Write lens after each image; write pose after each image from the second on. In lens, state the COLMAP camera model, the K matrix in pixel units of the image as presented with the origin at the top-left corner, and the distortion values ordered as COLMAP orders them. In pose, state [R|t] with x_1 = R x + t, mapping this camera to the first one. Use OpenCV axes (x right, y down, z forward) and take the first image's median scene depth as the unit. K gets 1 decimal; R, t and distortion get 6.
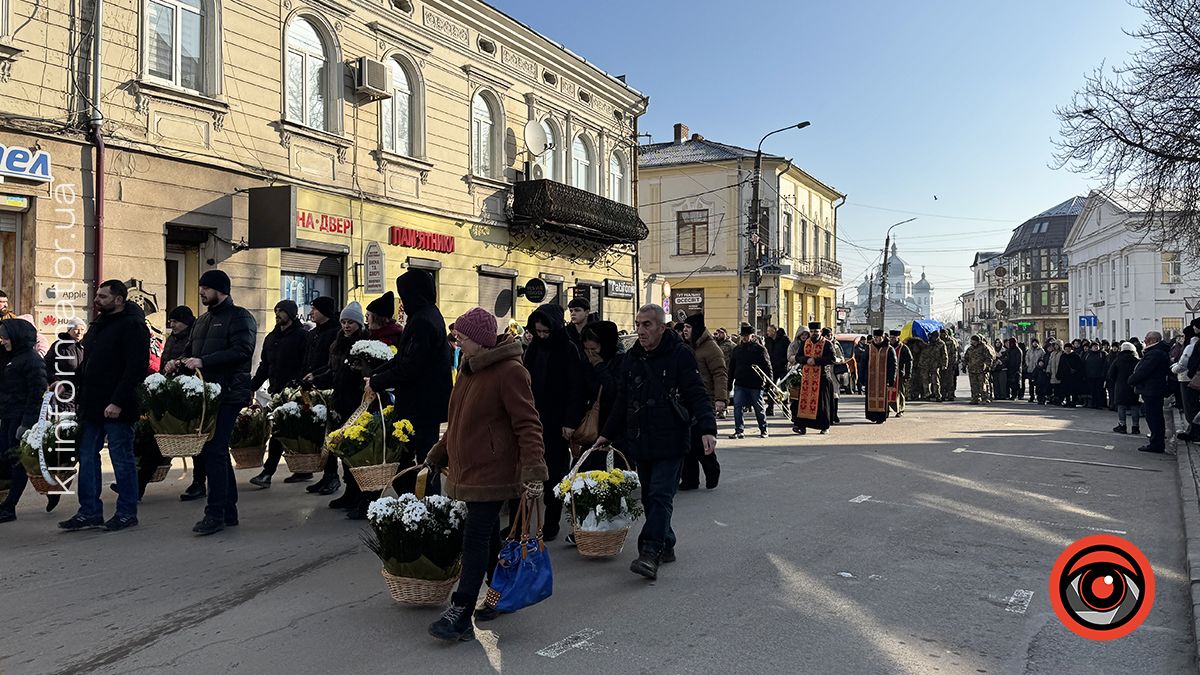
lens RADIAL K [[928.2, 0, 577.6], [0, 928.2, 318.7], [0, 0, 1]] dist [0.142452, -0.228472]
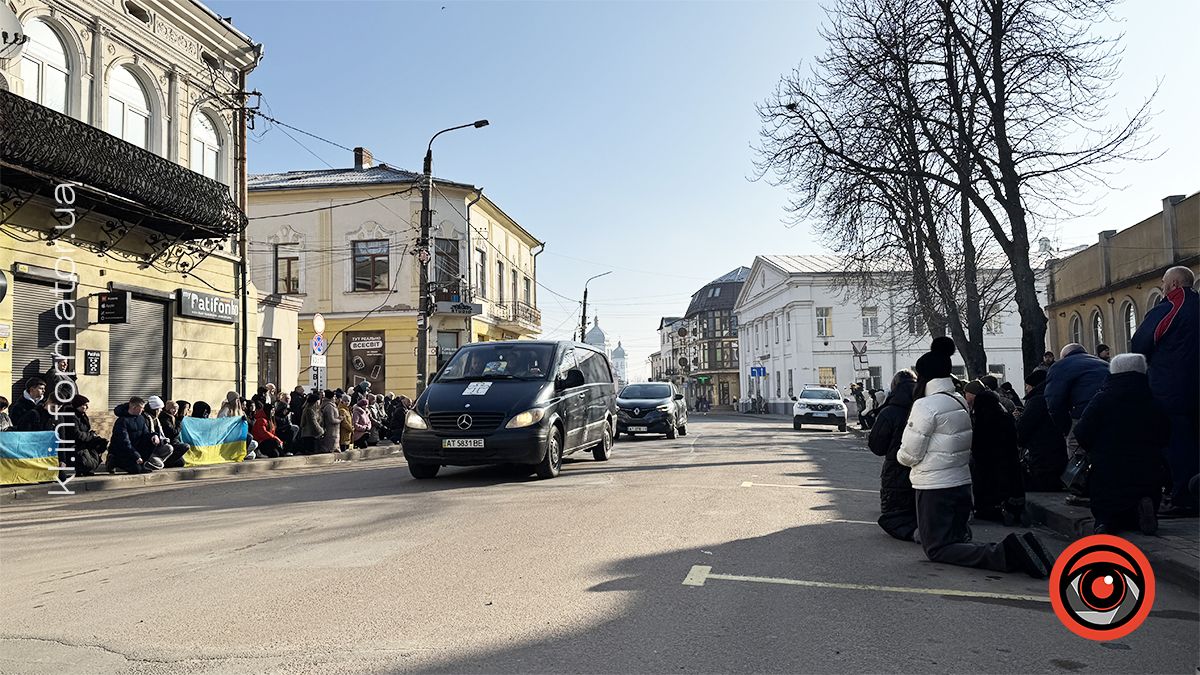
lens RADIAL K [[817.6, 0, 599.0], [0, 817.6, 340.1], [0, 0, 1]] dist [0.093061, -0.110168]
pose [[0.947252, 0.001880, 0.320485, 0.132479], [0.015952, 0.998467, -0.053006, 0.031576], [-0.320094, 0.055322, 0.945769, 0.363543]]
